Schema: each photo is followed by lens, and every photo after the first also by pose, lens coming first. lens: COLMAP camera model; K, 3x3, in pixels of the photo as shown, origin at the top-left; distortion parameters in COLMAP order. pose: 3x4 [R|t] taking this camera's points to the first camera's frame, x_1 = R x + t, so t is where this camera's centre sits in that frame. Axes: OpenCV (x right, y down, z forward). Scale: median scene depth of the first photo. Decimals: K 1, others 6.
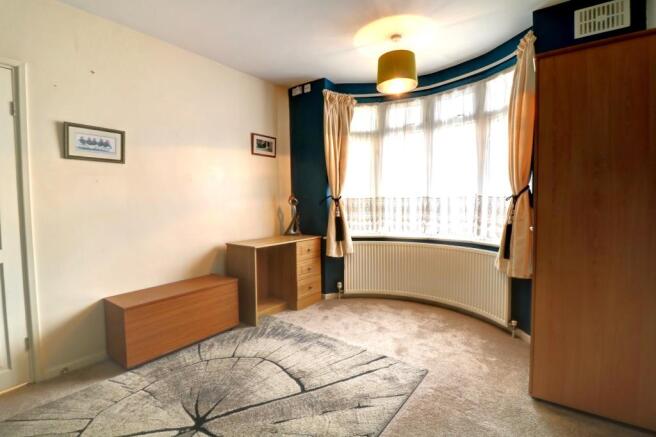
lens RADIAL K [[305.2, 0, 321.2], [0, 305.2, 219.2], [0, 0, 1]] dist [-0.014747, -0.000898]
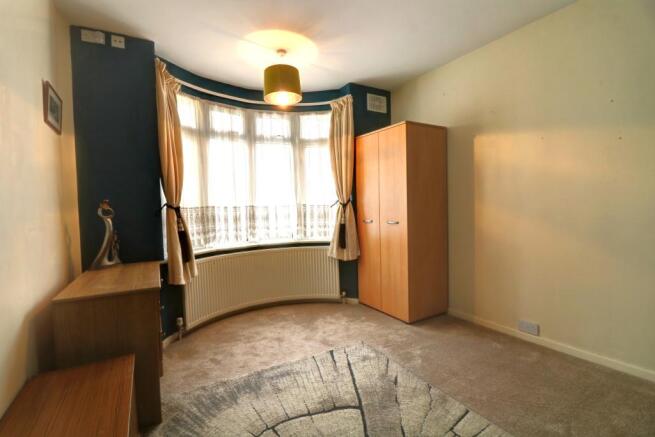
lens RADIAL K [[304.7, 0, 320.8], [0, 304.7, 218.7], [0, 0, 1]] dist [-0.014747, -0.000898]
pose [[0.387187, -0.035019, 0.921336, -0.610230], [0.078595, 0.996895, 0.004862, -0.018965], [-0.918645, 0.070530, 0.388737, 0.454843]]
